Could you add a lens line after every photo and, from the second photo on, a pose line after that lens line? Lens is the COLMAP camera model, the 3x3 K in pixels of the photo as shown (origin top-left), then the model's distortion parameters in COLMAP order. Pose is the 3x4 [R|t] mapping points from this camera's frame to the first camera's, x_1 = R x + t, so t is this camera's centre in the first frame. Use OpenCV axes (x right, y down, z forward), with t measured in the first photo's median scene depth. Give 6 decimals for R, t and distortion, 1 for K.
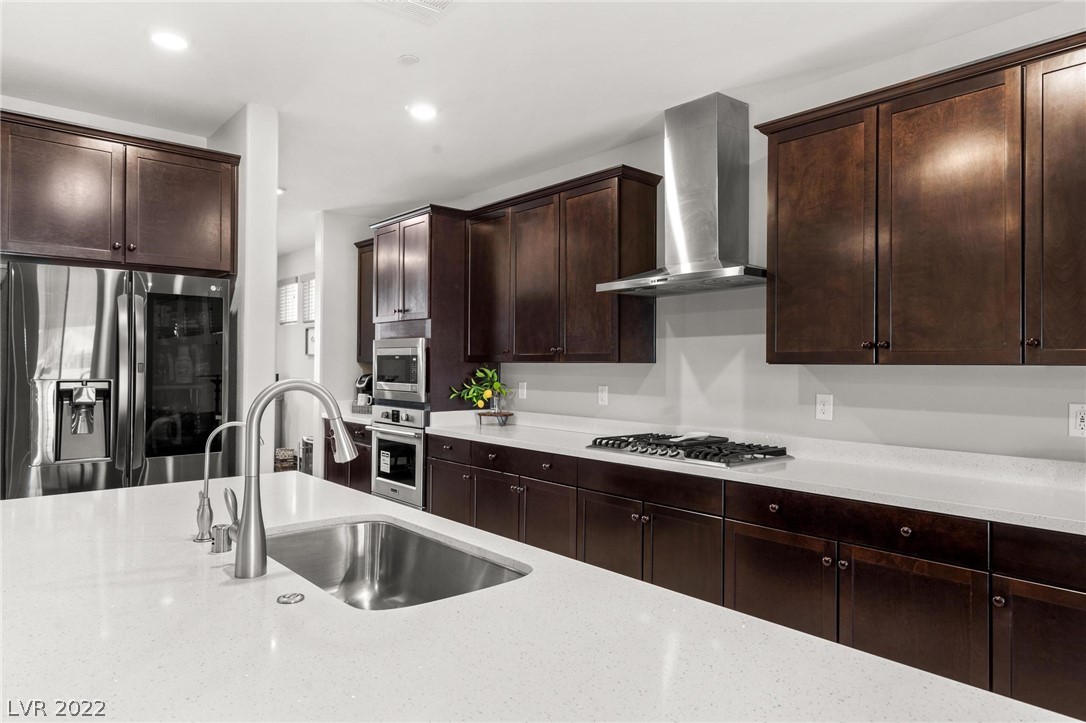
lens RADIAL K [[675.6, 0, 543.0], [0, 675.6, 361.5], [0, 0, 1]] dist [0.003313, 0.000999]
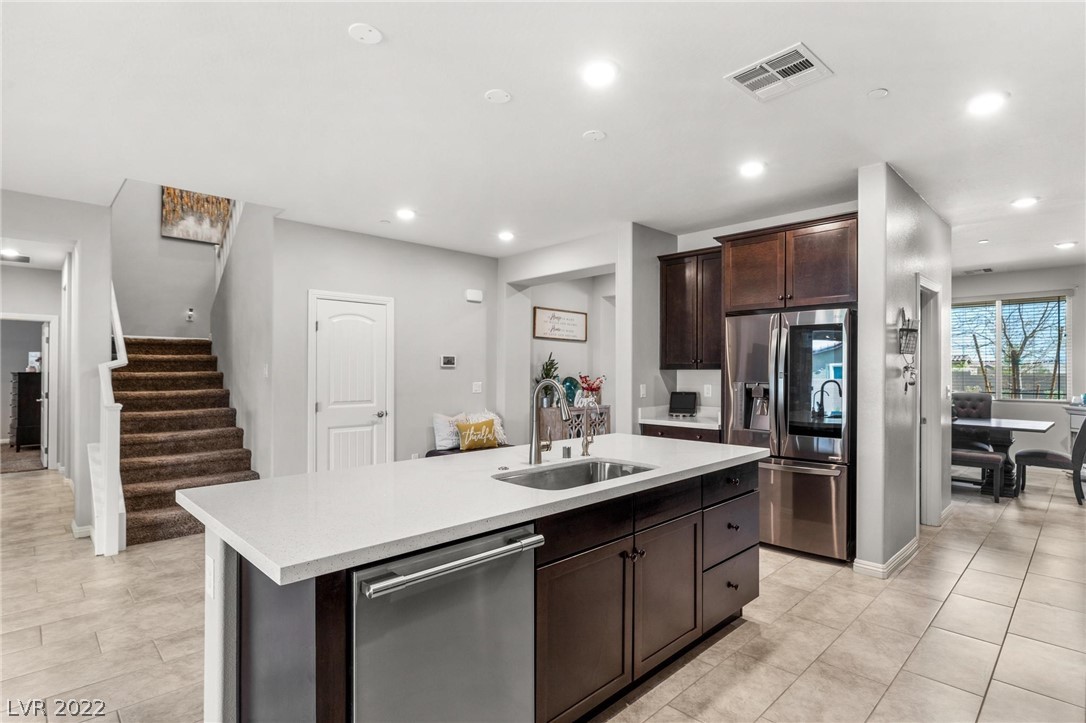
lens RADIAL K [[537.8, 0, 546.5], [0, 537.8, 369.1], [0, 0, 1]] dist [-0.002001, -0.000330]
pose [[0.060985, -0.007658, -0.998109, 0.485040], [0.002788, 0.999968, -0.007502, 0.001984], [0.998135, -0.002325, 0.061005, 0.317343]]
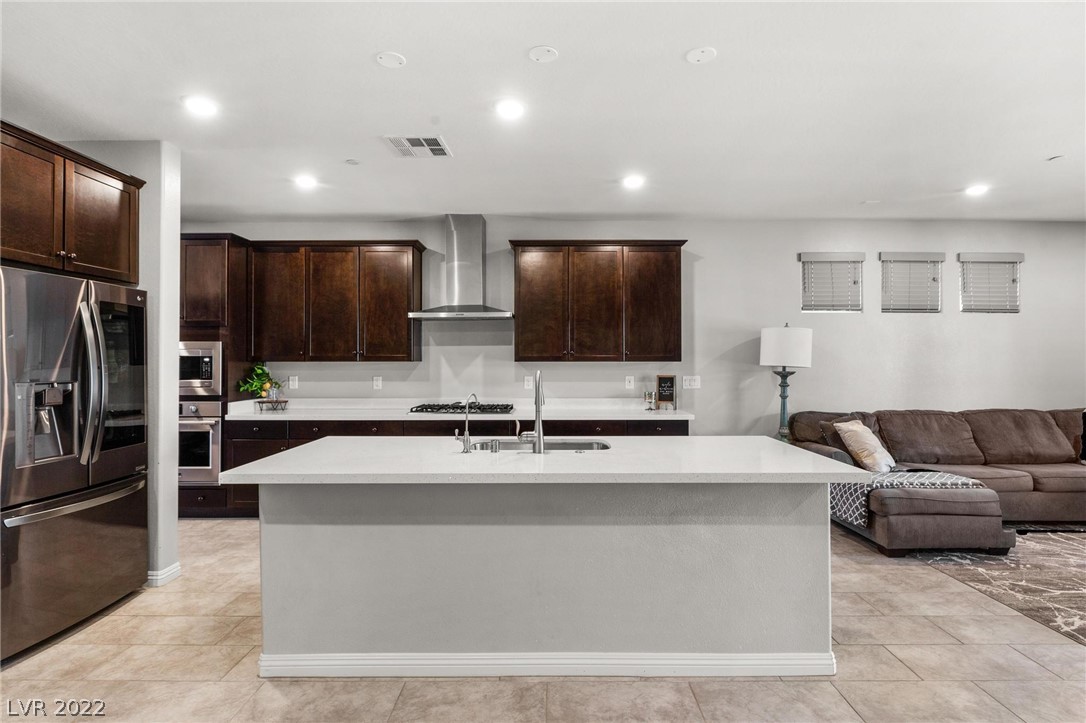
lens RADIAL K [[550.5, 0, 548.2], [0, 550.5, 357.9], [0, 0, 1]] dist [-0.004111, -0.000139]
pose [[0.658401, -0.002654, 0.752663, -0.643164], [0.002059, 0.999996, 0.001725, -0.007688], [-0.752665, 0.000414, 0.658404, -0.105996]]
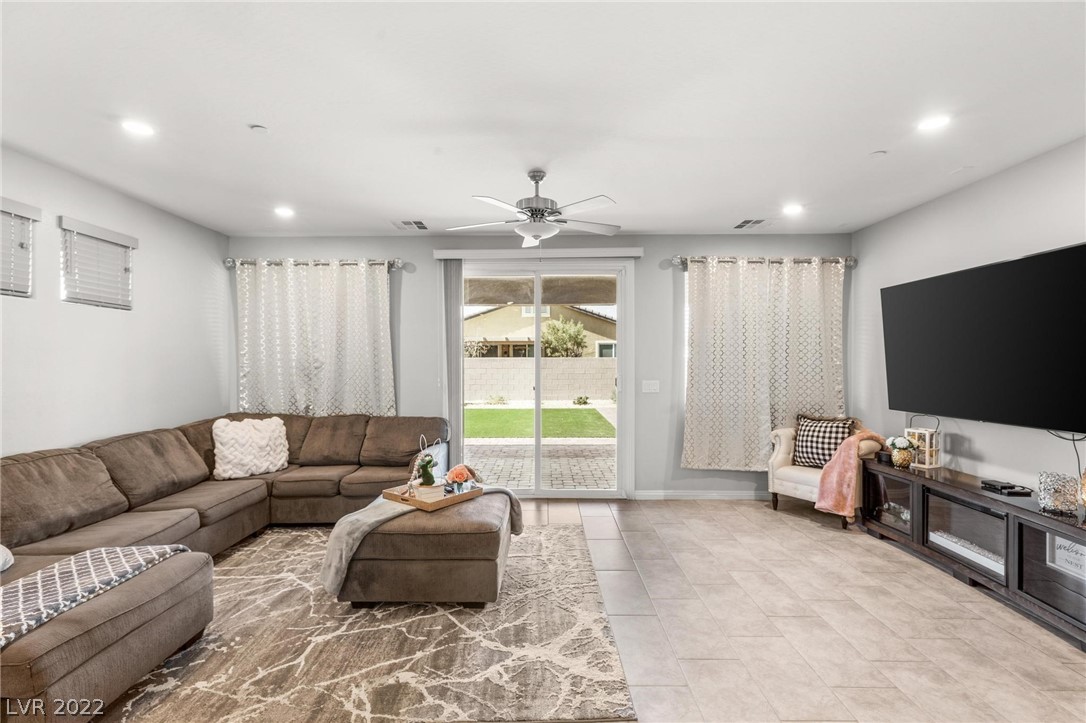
lens RADIAL K [[499.5, 0, 541.5], [0, 499.5, 359.2], [0, 0, 1]] dist [0.006712, -0.000655]
pose [[-0.750504, -0.003267, 0.660858, -0.147702], [-0.005008, 0.999987, -0.000744, -0.019178], [-0.660847, -0.003868, -0.750511, 0.121640]]
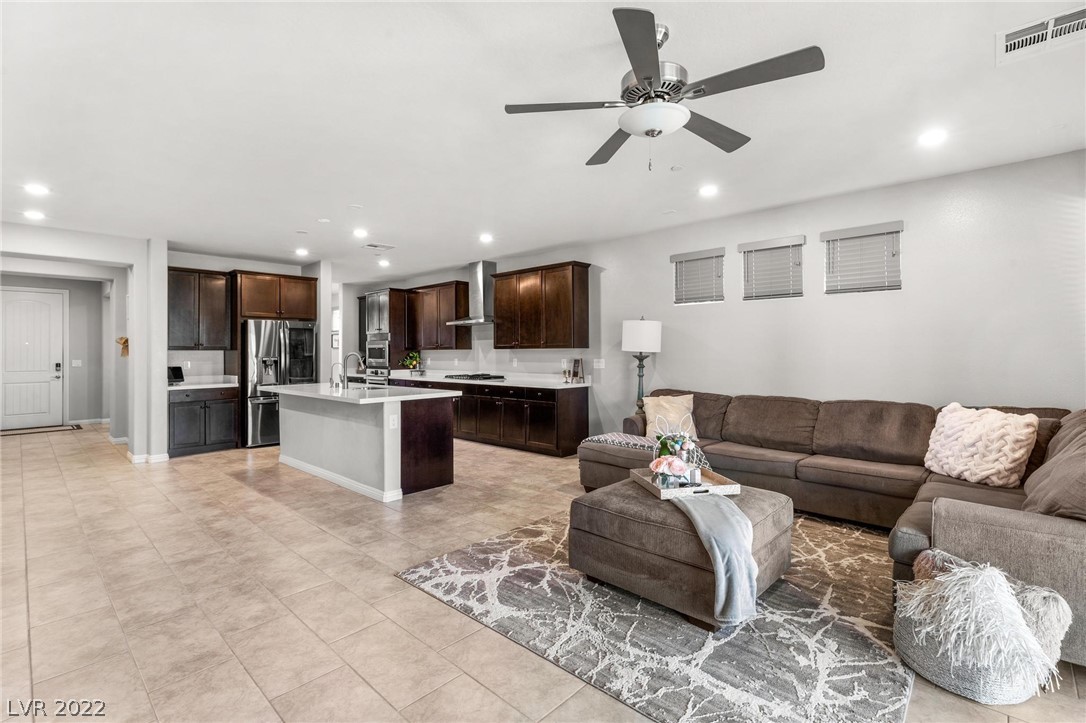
lens RADIAL K [[493.9, 0, 543.9], [0, 493.9, 348.2], [0, 0, 1]] dist [0.003643, 0.000014]
pose [[0.994713, -0.011368, 0.102060, 0.258981], [0.011835, 0.999922, -0.003971, 0.009081], [-0.102006, 0.005158, 0.994770, -1.069143]]
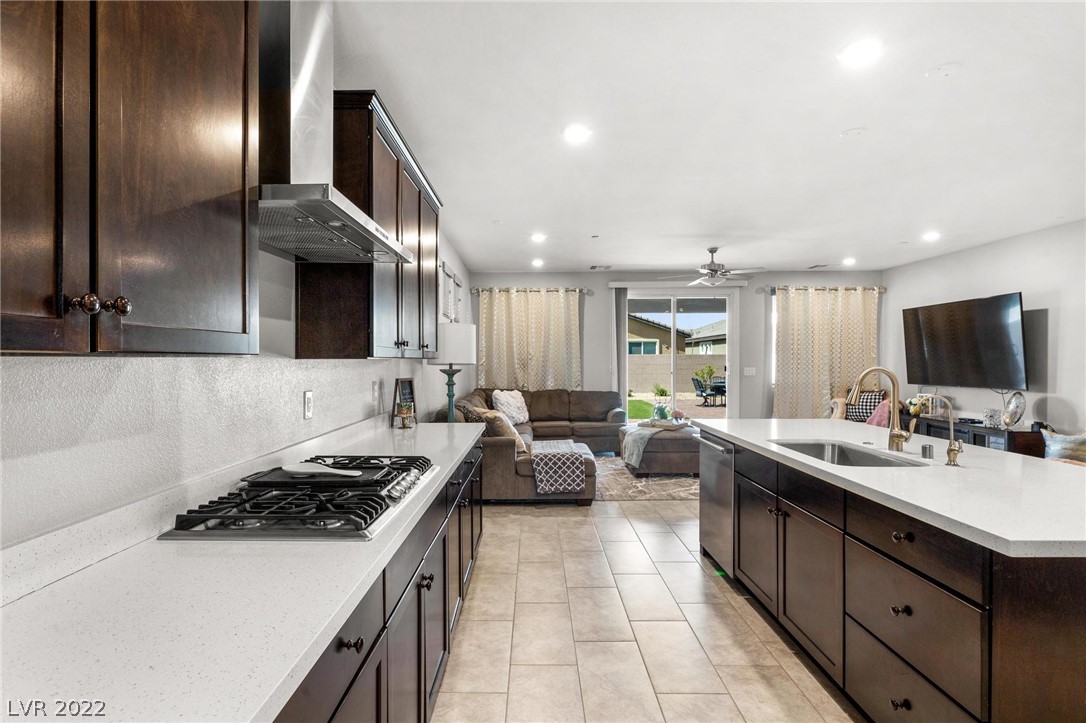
lens RADIAL K [[532.1, 0, 529.4], [0, 532.1, 359.9], [0, 0, 1]] dist [-0.002398, -0.000235]
pose [[-0.748289, -0.006003, 0.663346, -0.240762], [-0.004829, 0.999982, 0.003602, 0.000822], [-0.663355, -0.000508, -0.748305, 1.101157]]
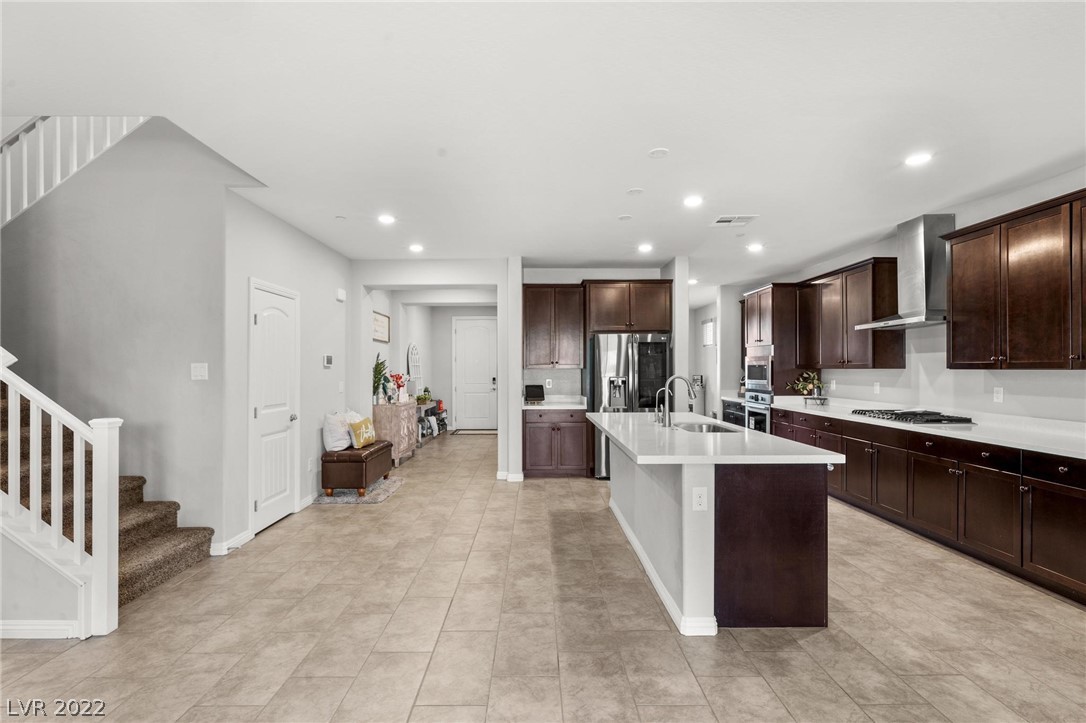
lens RADIAL K [[515.3, 0, 537.0], [0, 515.3, 366.0], [0, 0, 1]] dist [-0.004167, -0.000710]
pose [[0.757519, -0.009676, -0.652742, 0.312378], [0.008445, 0.999952, -0.005022, -0.005485], [0.652759, -0.001709, 0.757564, -0.574151]]
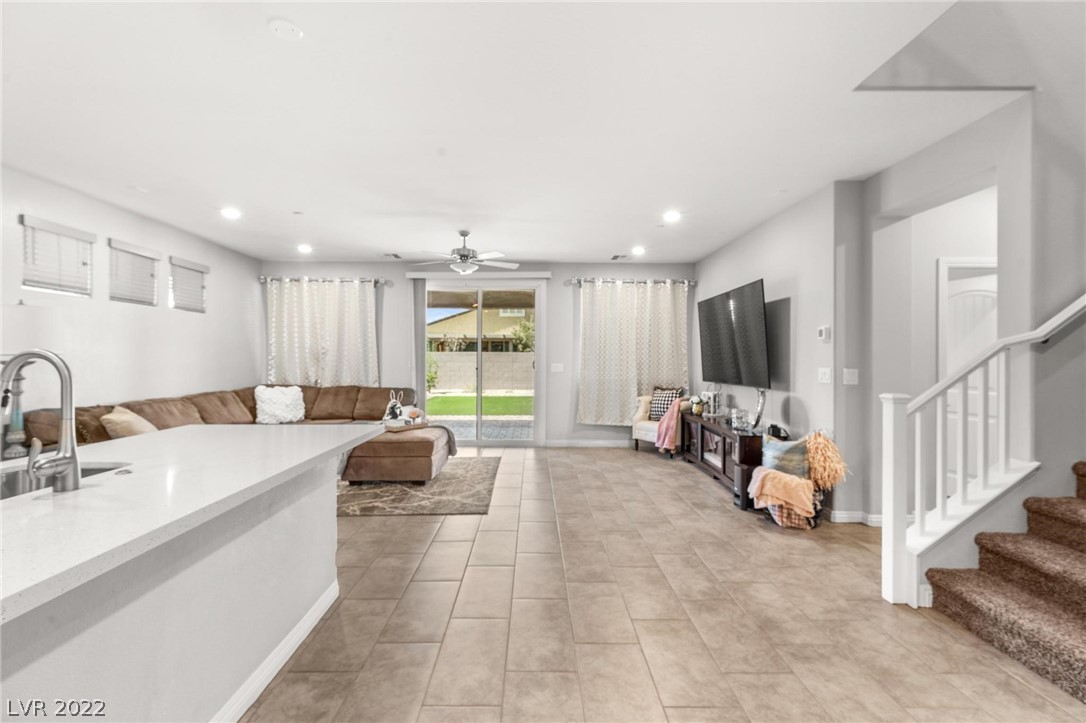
lens RADIAL K [[486.4, 0, 539.4], [0, 486.4, 353.1], [0, 0, 1]] dist [0.009939, -0.000270]
pose [[-0.763031, -0.002765, 0.646356, -0.629656], [-0.010503, 0.999912, -0.008122, 0.010689], [-0.646276, -0.012986, -0.762993, 0.393235]]
